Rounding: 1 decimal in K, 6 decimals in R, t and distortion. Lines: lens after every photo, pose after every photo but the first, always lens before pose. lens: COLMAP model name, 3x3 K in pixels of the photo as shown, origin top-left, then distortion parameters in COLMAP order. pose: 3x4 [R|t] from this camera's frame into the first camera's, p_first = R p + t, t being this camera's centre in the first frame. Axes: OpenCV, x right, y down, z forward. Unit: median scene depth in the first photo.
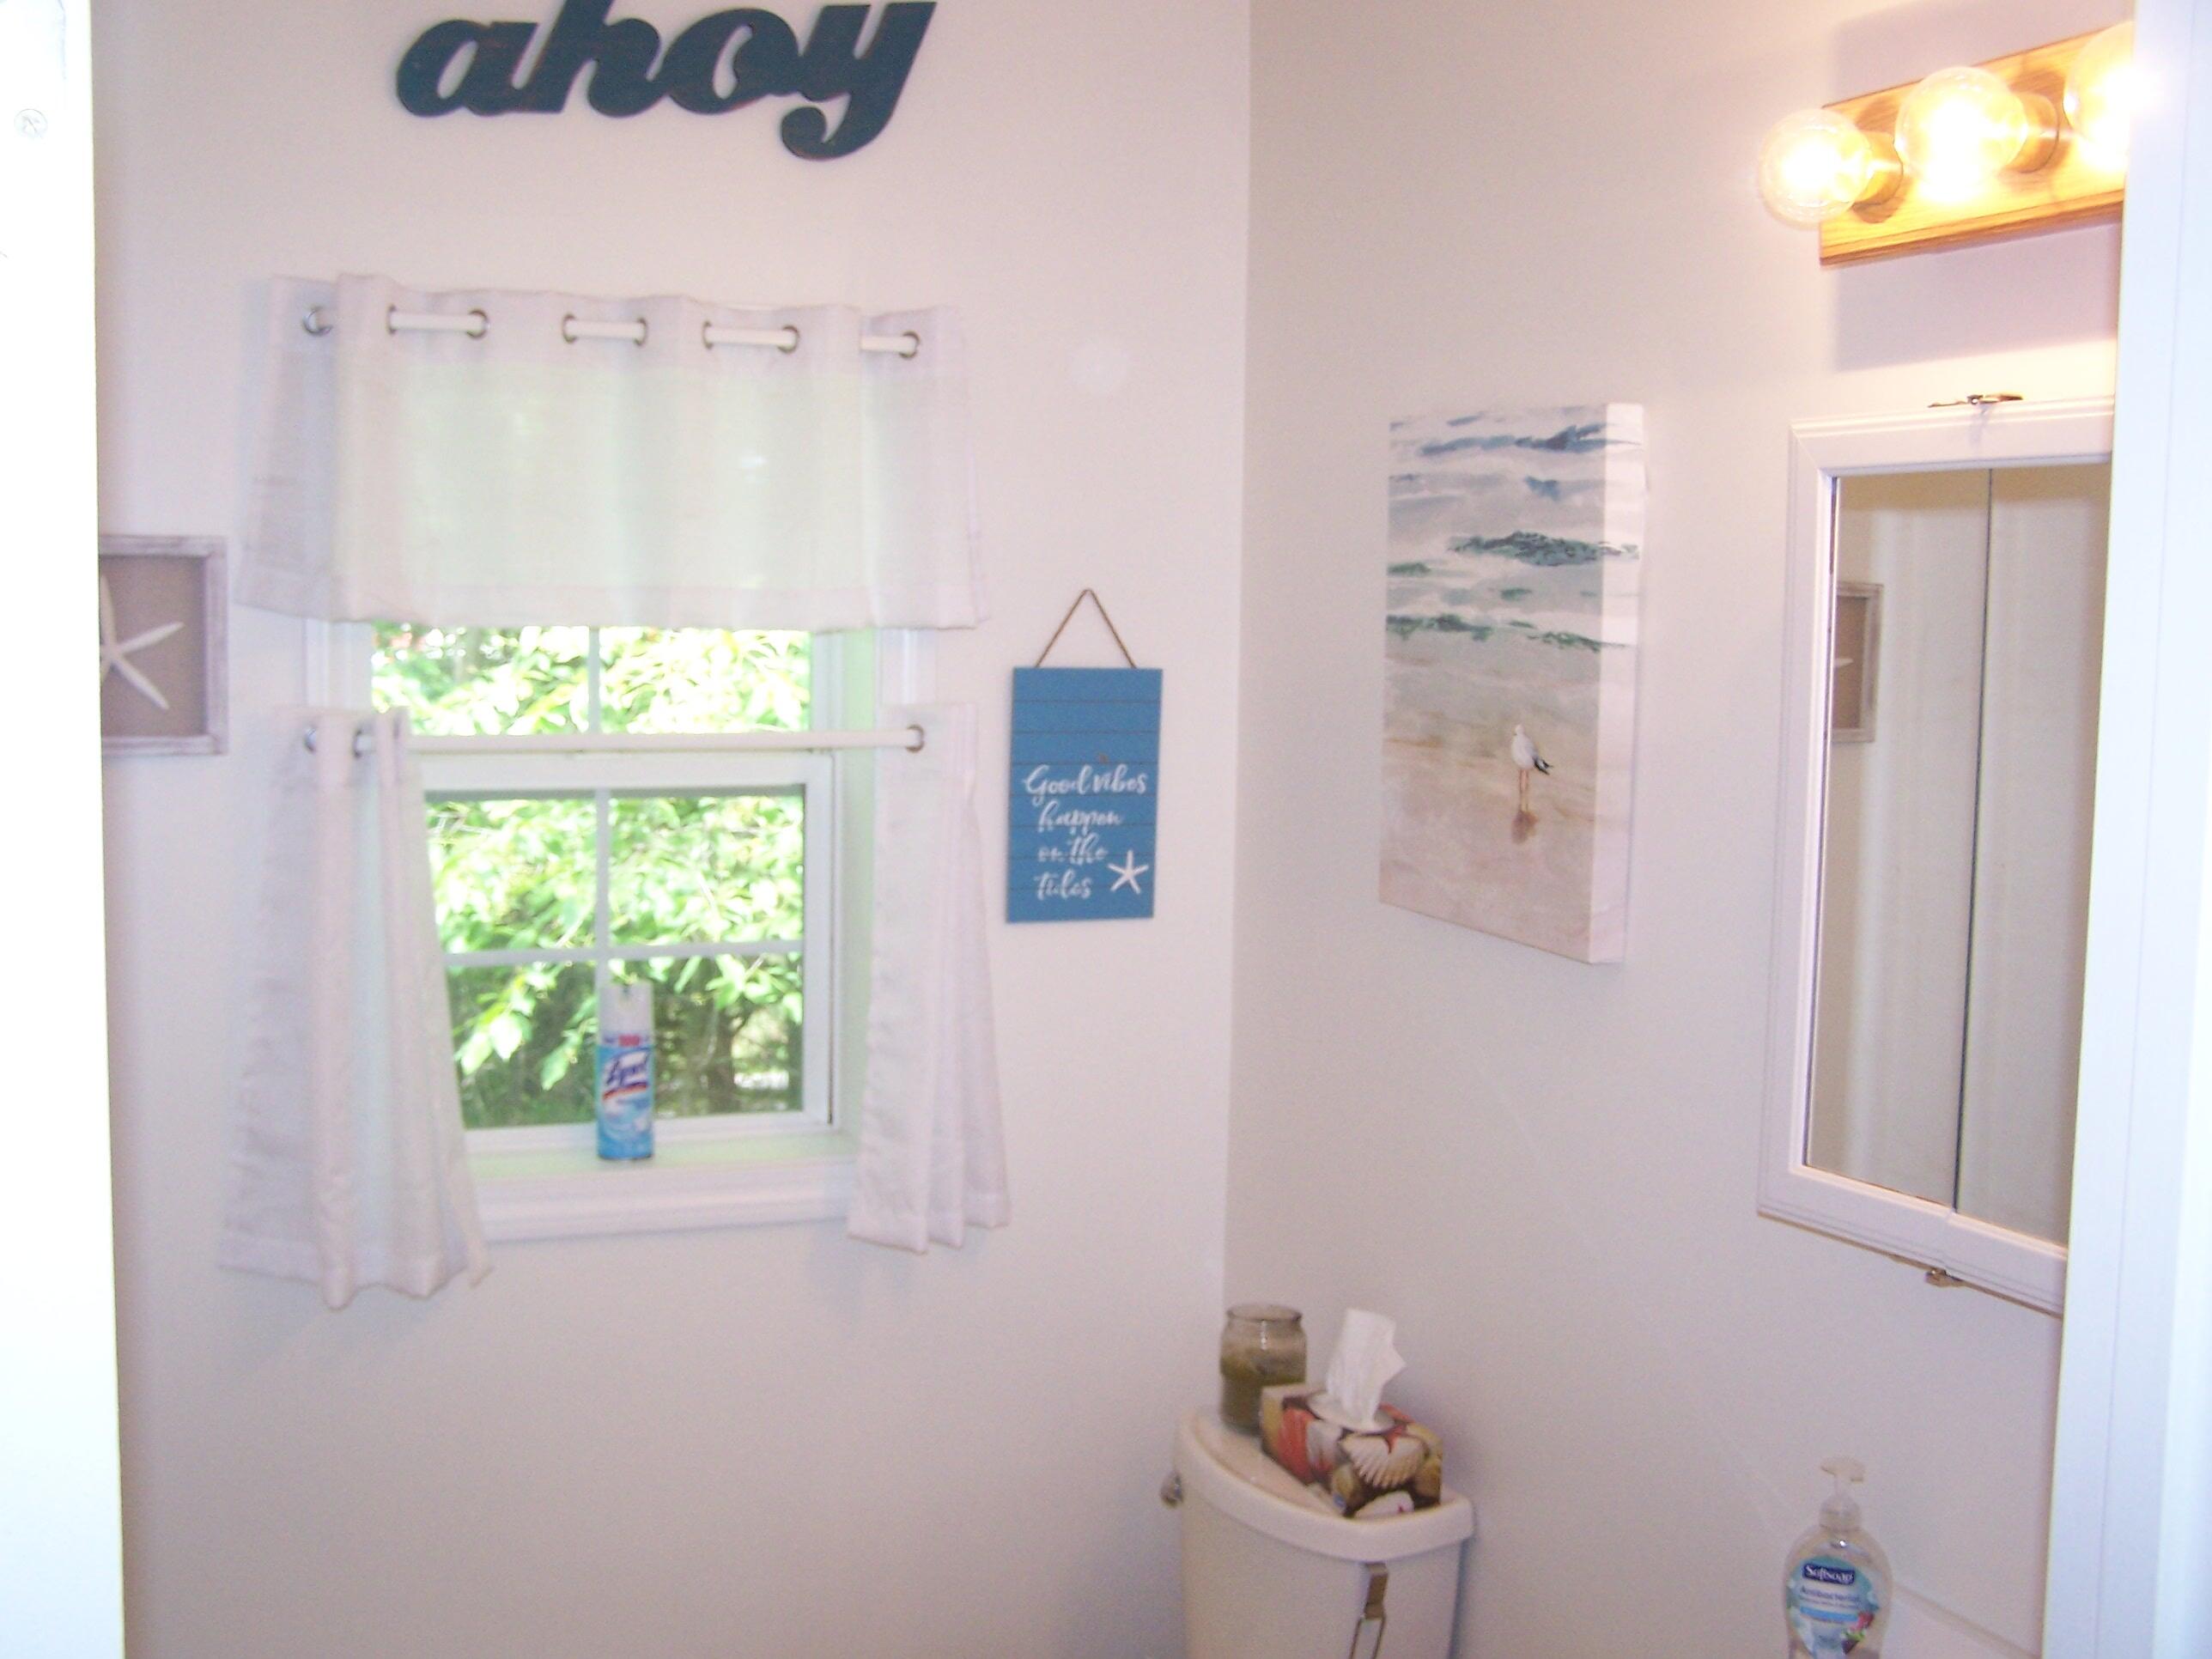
lens RADIAL K [[2476.6, 0, 1106.0], [0, 2476.6, 829.5], [0, 0, 1]] dist [-0.202947, 0.322253]
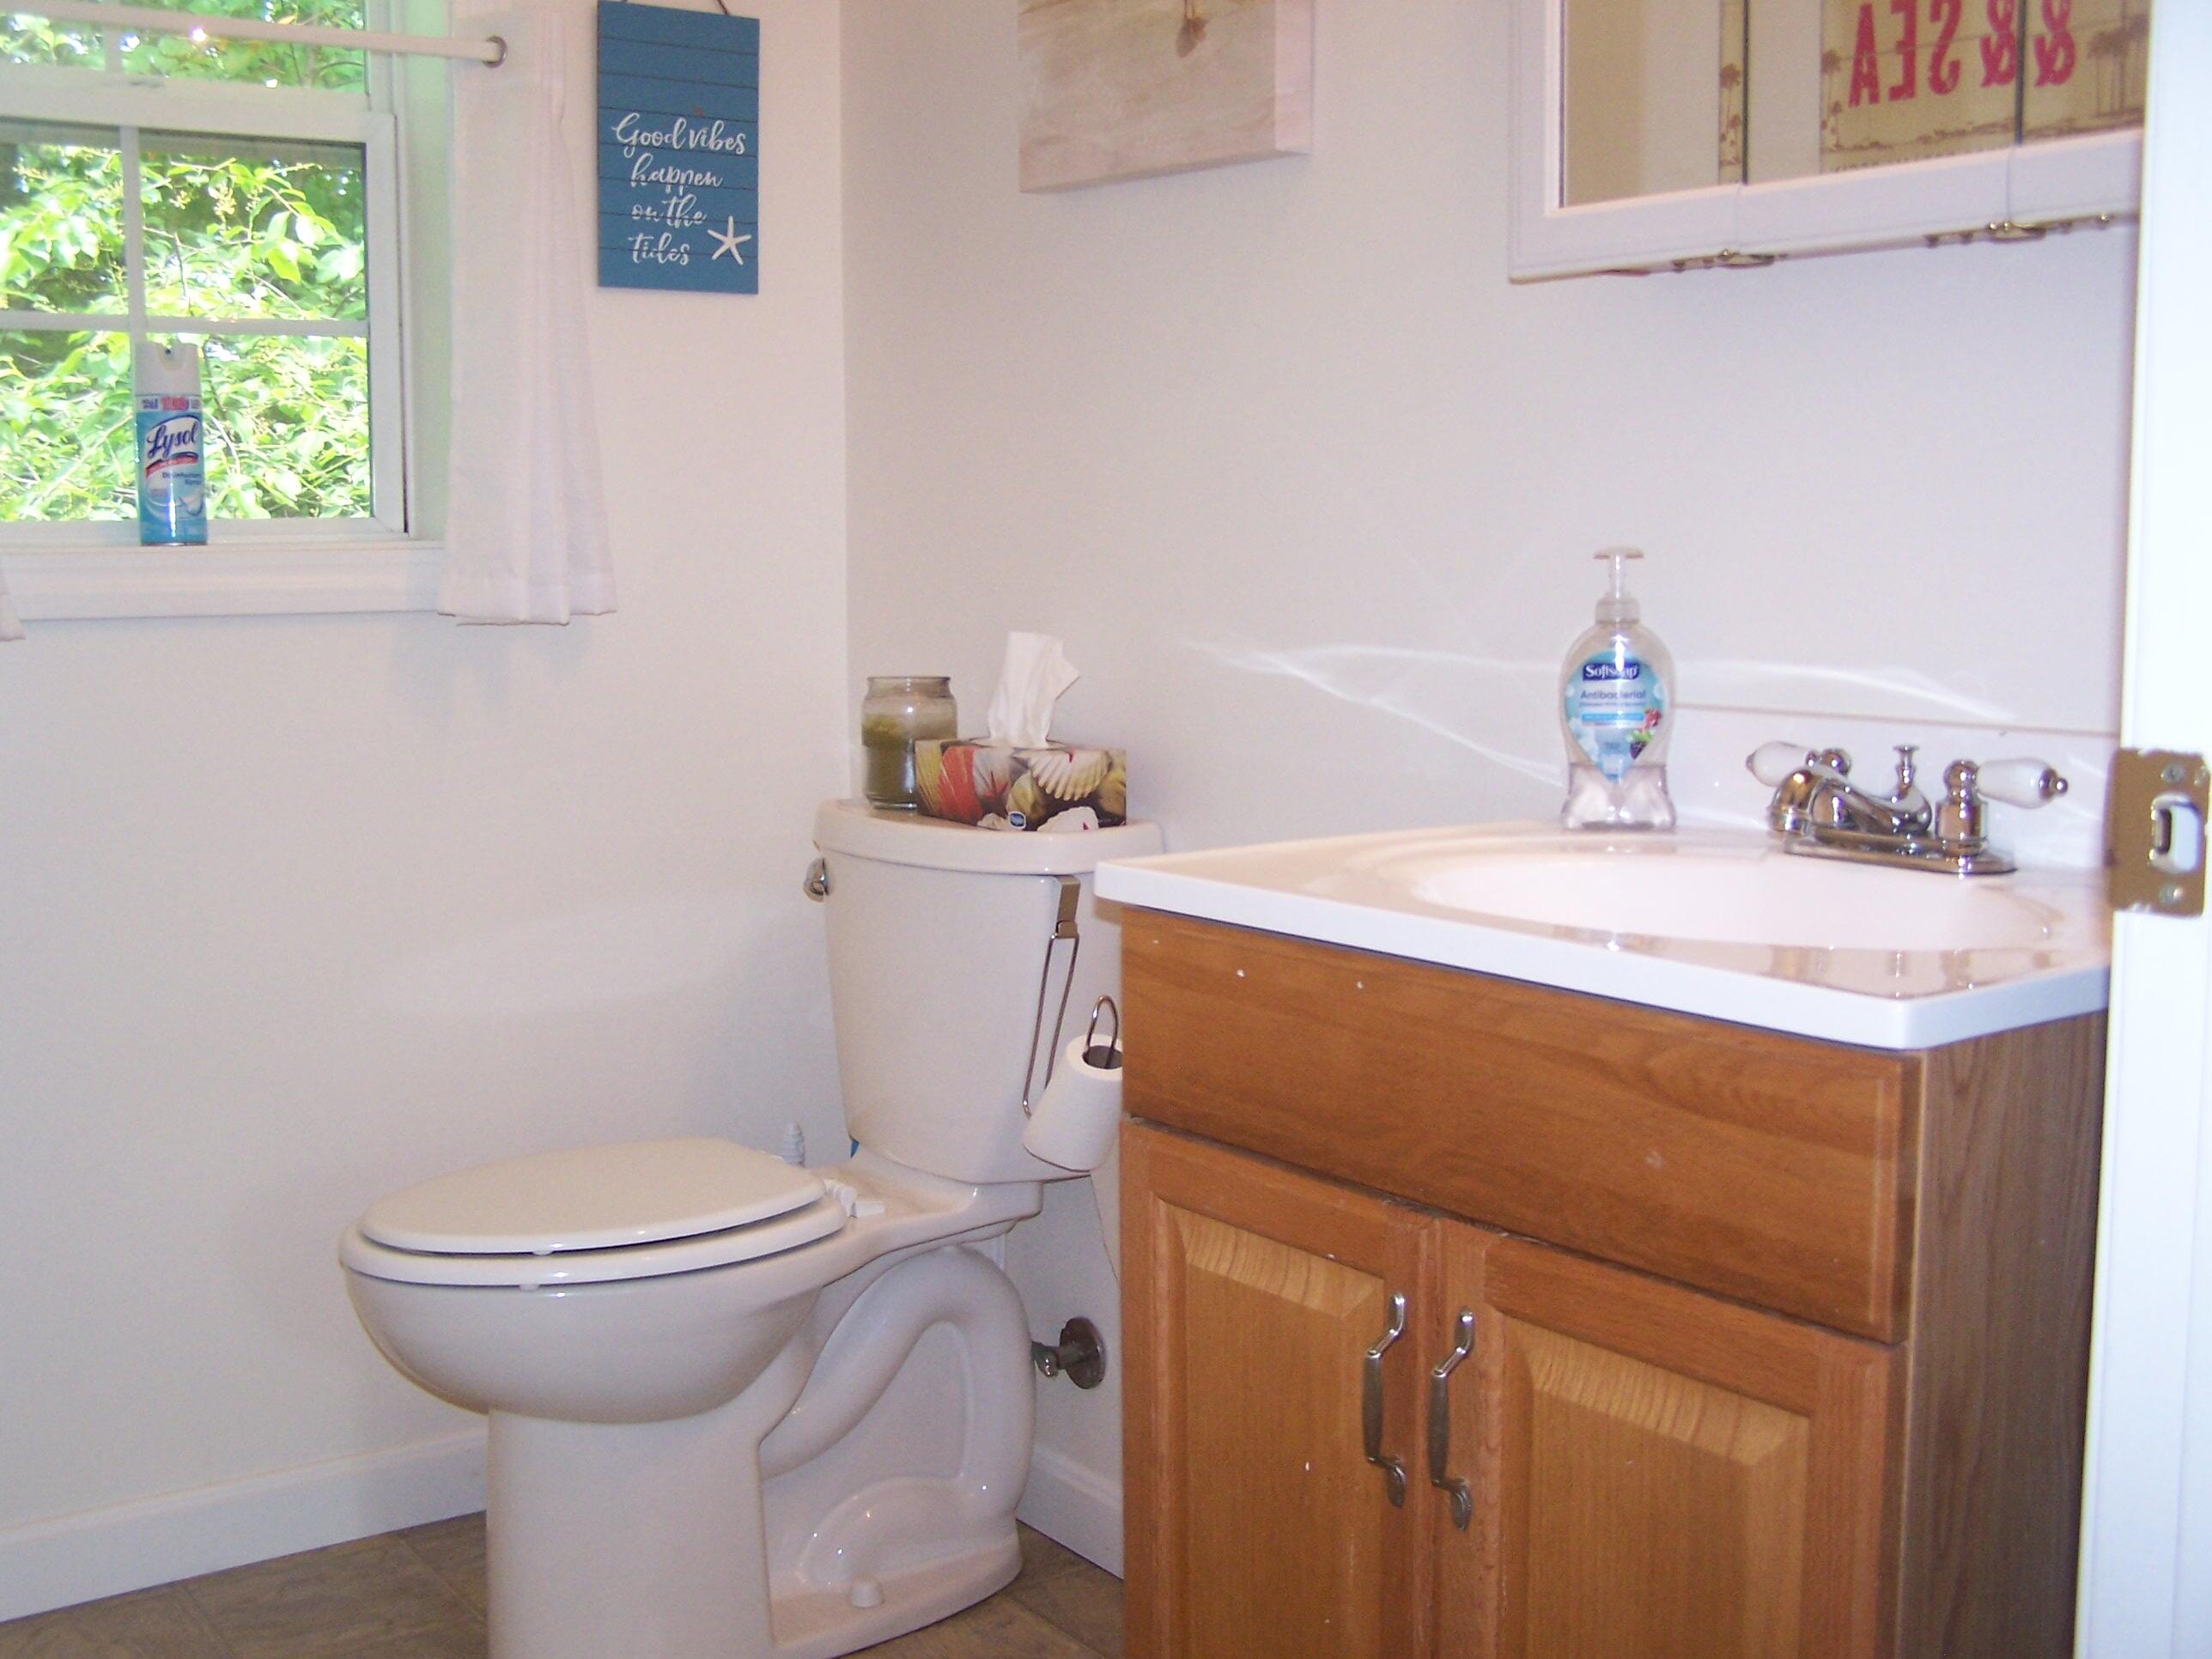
lens RADIAL K [[2476.6, 0, 1106.0], [0, 2476.6, 829.5], [0, 0, 1]] dist [-0.202947, 0.322253]
pose [[0.978194, -0.050700, 0.201410, -0.051083], [0.043131, 0.998195, 0.041795, 0.217943], [-0.203165, -0.032196, 0.978615, 0.089506]]
